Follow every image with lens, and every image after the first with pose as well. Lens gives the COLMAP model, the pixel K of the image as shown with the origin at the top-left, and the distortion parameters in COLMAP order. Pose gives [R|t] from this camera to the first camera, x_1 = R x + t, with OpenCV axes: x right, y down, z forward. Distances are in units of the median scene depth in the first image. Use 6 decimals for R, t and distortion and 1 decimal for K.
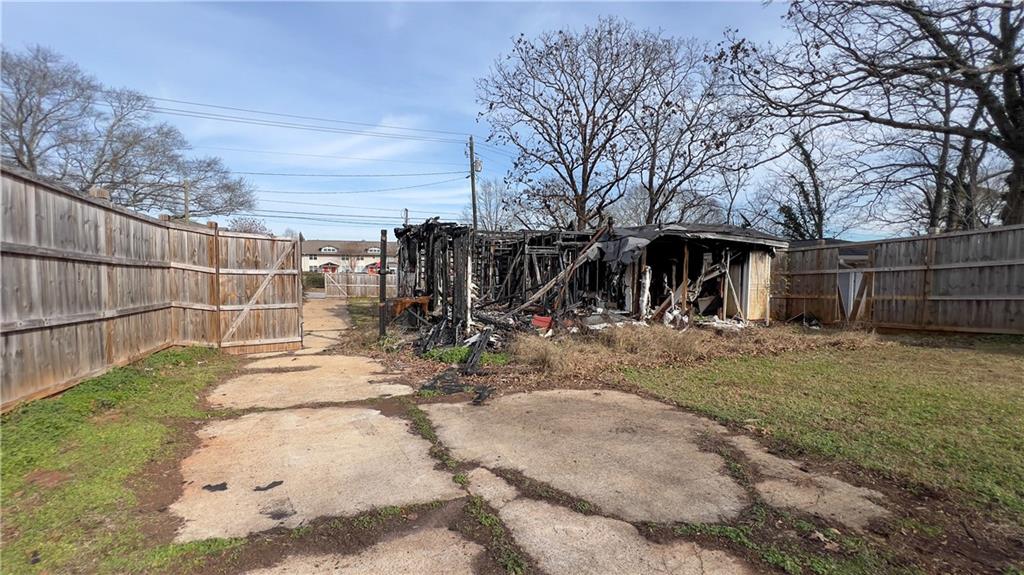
lens RADIAL K [[412.4, 0, 512.0], [0, 412.4, 287.5], [0, 0, 1]] dist [-0.001021, 0.000016]
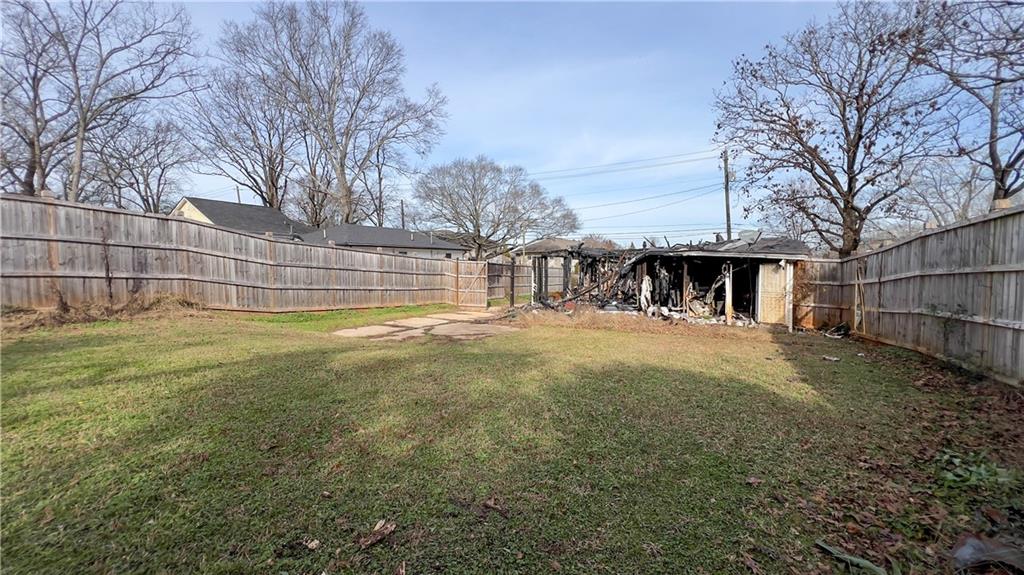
lens RADIAL K [[412.4, 0, 512.0], [0, 412.4, 287.5], [0, 0, 1]] dist [-0.001021, 0.000016]
pose [[0.653297, 0.034049, -0.756336, 1.291149], [-0.037871, 0.999207, 0.012271, -0.010812], [0.756154, 0.020627, 0.654068, -0.381090]]
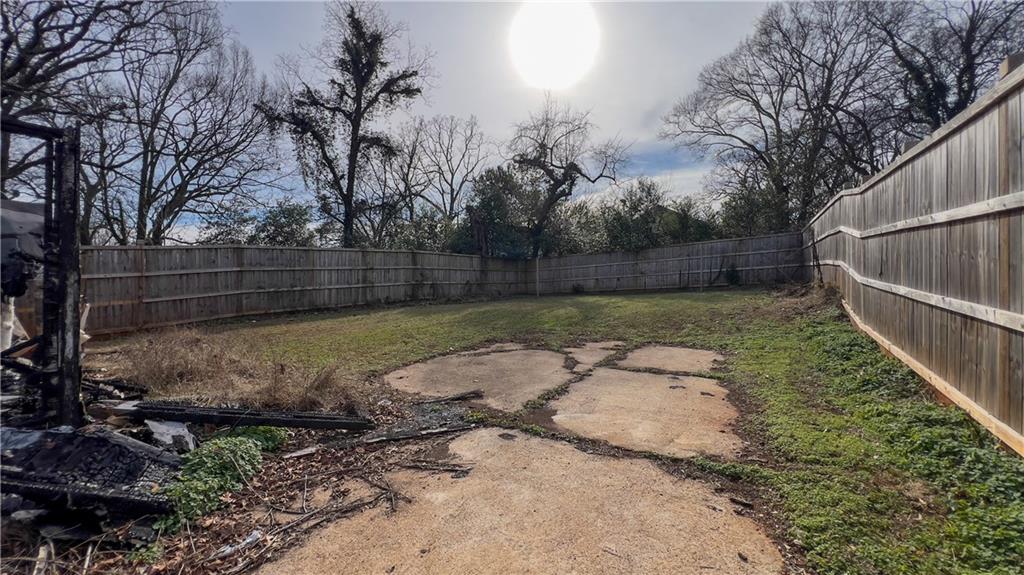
lens RADIAL K [[412.4, 0, 512.0], [0, 412.4, 287.5], [0, 0, 1]] dist [-0.001021, 0.000016]
pose [[-0.559343, -0.008391, 0.828894, -0.559264], [0.049812, 0.997802, 0.043714, -0.011995], [-0.827438, 0.065740, -0.557695, 0.860710]]
